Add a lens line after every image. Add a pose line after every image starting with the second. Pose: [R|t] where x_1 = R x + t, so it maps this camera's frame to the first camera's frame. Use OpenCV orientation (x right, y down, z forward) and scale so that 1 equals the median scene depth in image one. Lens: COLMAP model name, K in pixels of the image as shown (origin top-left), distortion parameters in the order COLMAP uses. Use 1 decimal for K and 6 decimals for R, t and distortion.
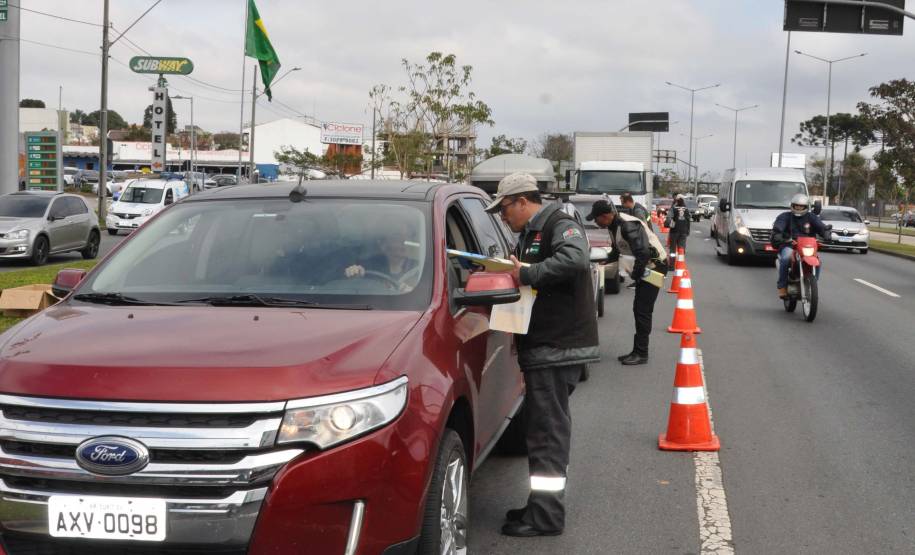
lens RADIAL K [[1205.8, 0, 457.5], [0, 1205.8, 277.5], [0, 0, 1]] dist [-0.085106, 0.036122]
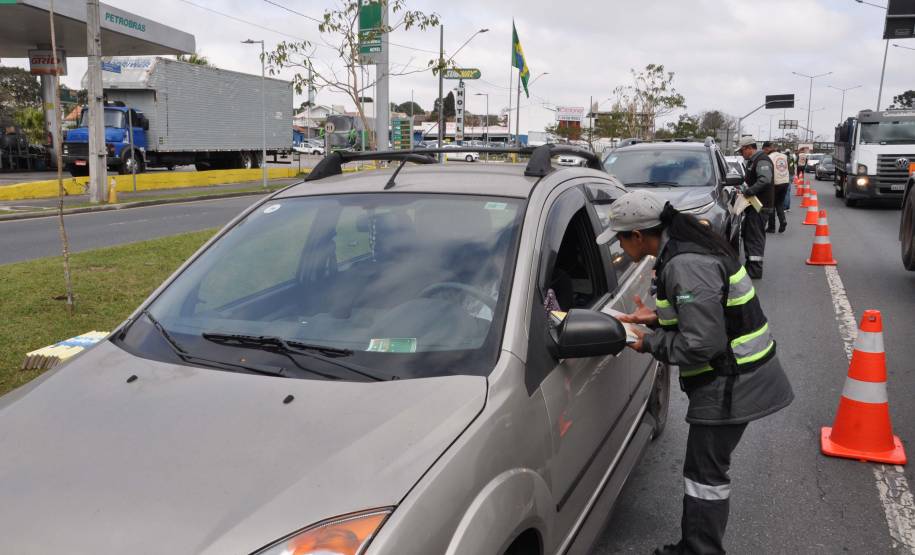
lens RADIAL K [[806.8, 0, 457.5], [0, 806.8, 277.5], [0, 0, 1]] dist [-0.127622, 0.227642]
pose [[0.976225, 0.013854, -0.216318, -0.016876], [0.004072, 0.996607, 0.082203, 0.005734], [0.216722, -0.081129, 0.972856, -0.063948]]
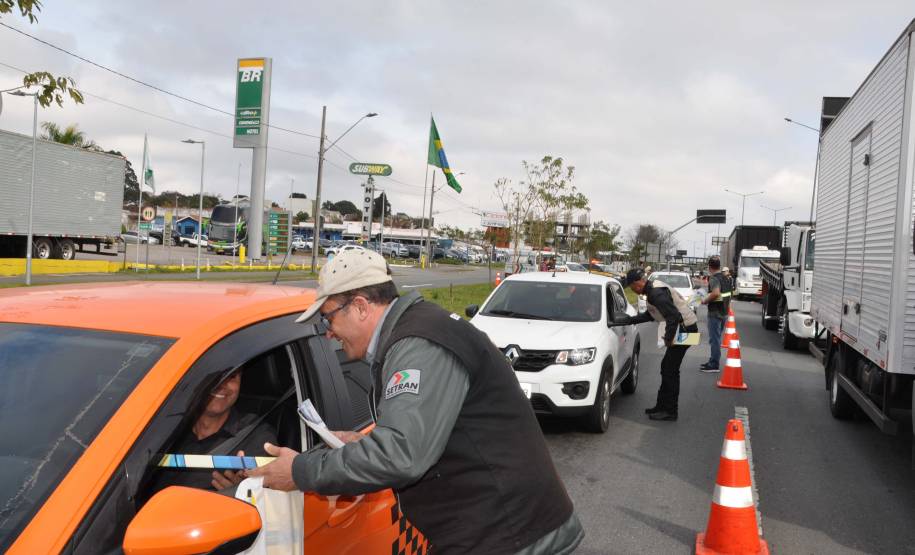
lens RADIAL K [[806.8, 0, 457.5], [0, 806.8, 277.5], [0, 0, 1]] dist [-0.127622, 0.227642]
pose [[0.988257, 0.033577, -0.149069, 0.009281], [-0.041004, 0.998051, -0.047032, -0.002660], [0.147200, 0.052592, 0.987708, 0.048400]]
